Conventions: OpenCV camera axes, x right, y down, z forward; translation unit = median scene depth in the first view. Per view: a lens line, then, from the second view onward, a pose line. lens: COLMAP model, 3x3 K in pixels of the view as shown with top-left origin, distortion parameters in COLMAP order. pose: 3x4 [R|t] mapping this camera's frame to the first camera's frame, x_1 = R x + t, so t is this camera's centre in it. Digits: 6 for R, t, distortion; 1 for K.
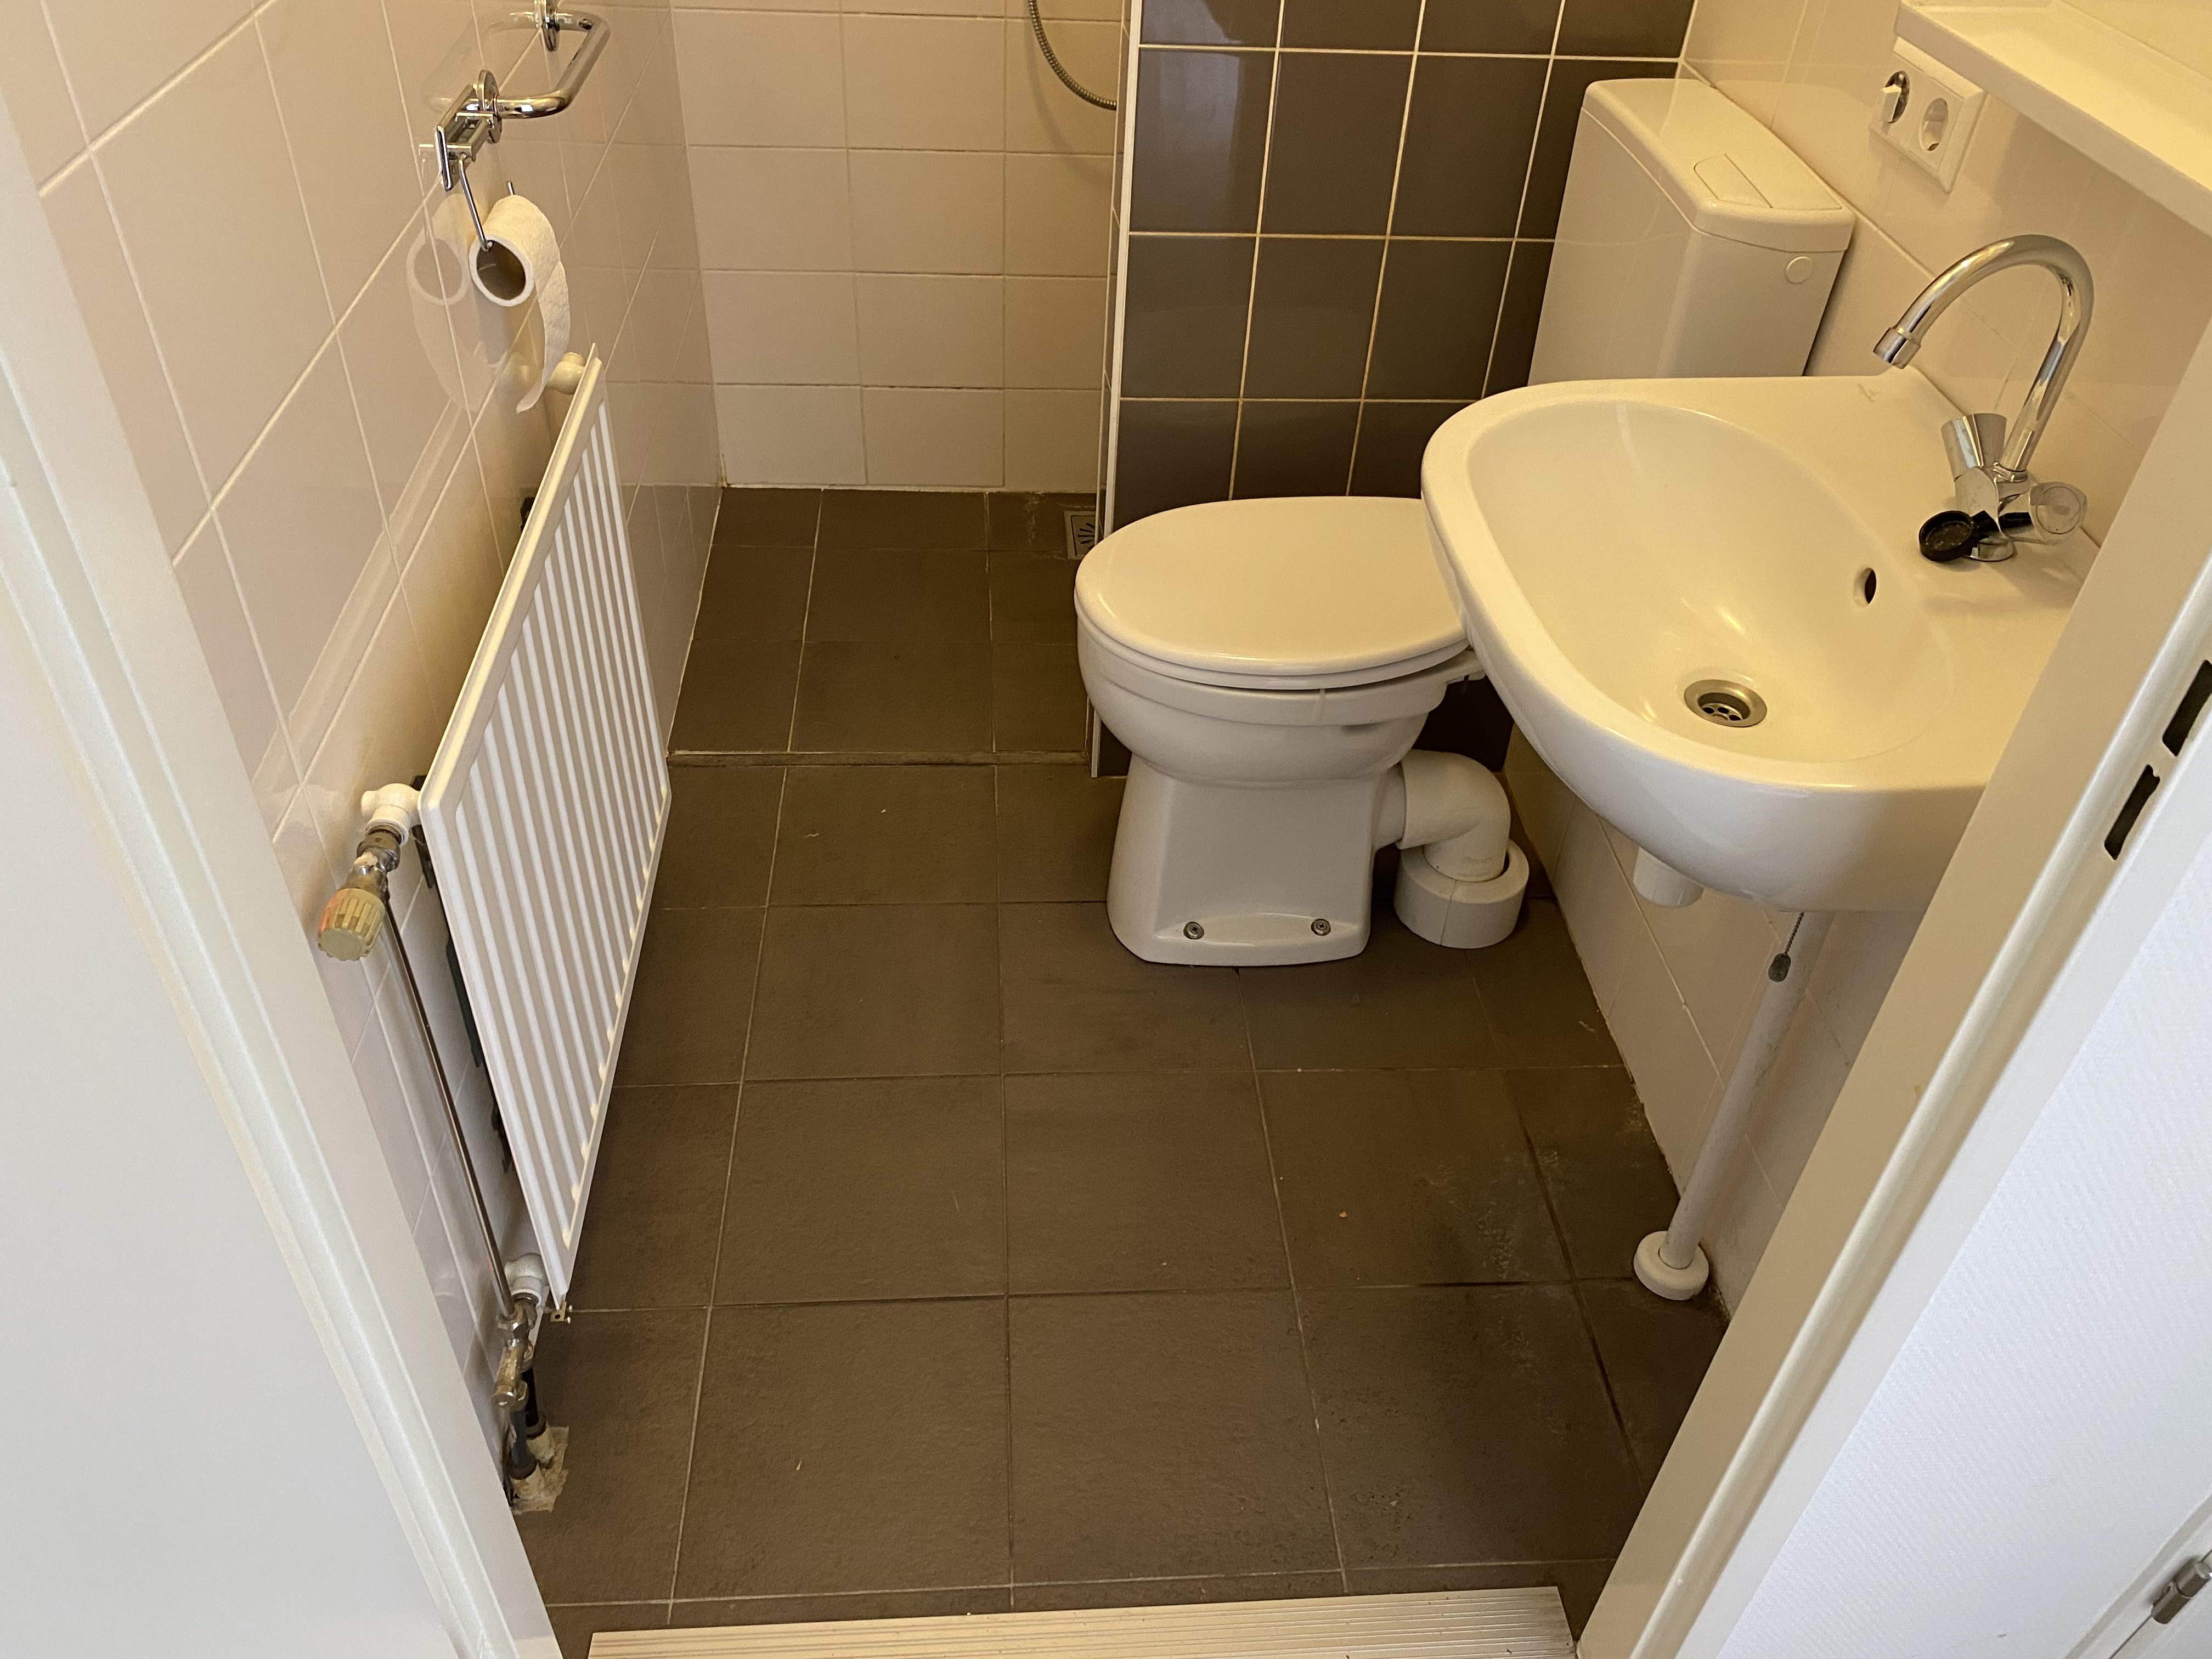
lens RADIAL K [[1659.5, 0, 1109.5], [0, 1659.5, 829.3], [0, 0, 1]] dist [0.022691, -0.040324]
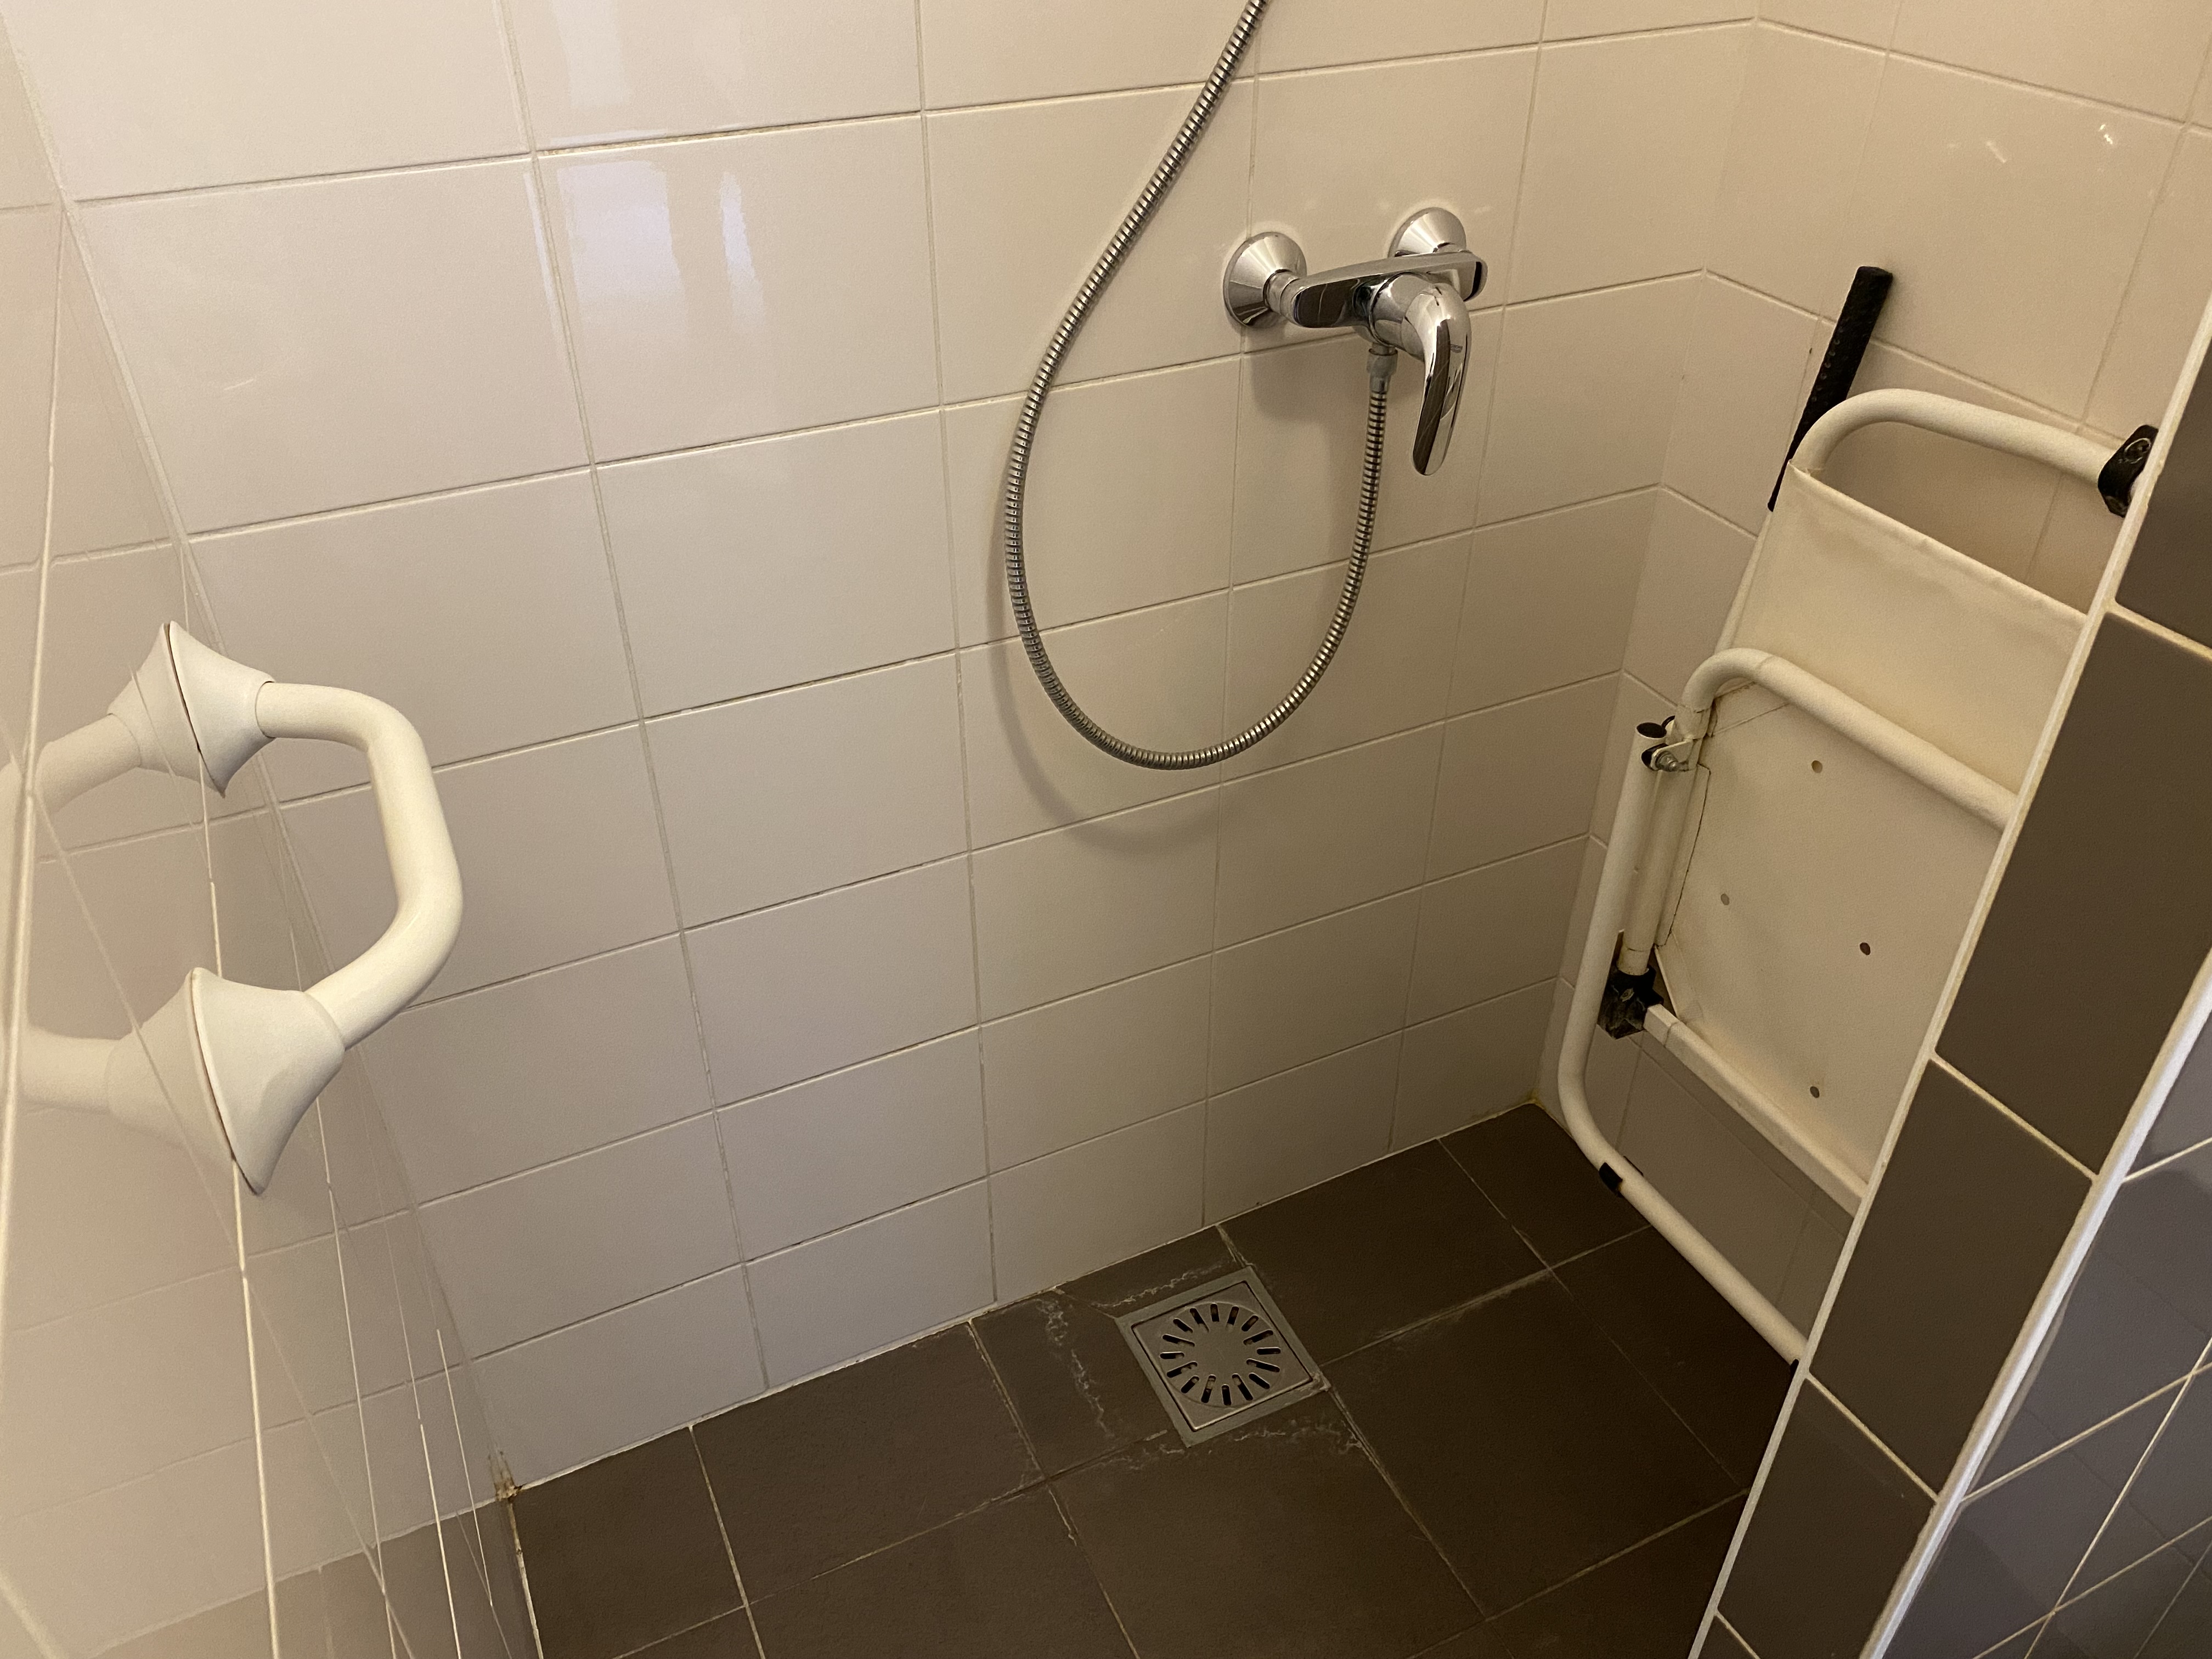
lens RADIAL K [[1659.5, 0, 1101.6], [0, 1659.5, 826.4], [0, 0, 1]] dist [0.022691, -0.040324]
pose [[0.925411, -0.255031, 0.280311, -0.152352], [0.273347, 0.961519, -0.027616, -0.345305], [-0.262481, 0.102178, 0.959512, 0.418338]]
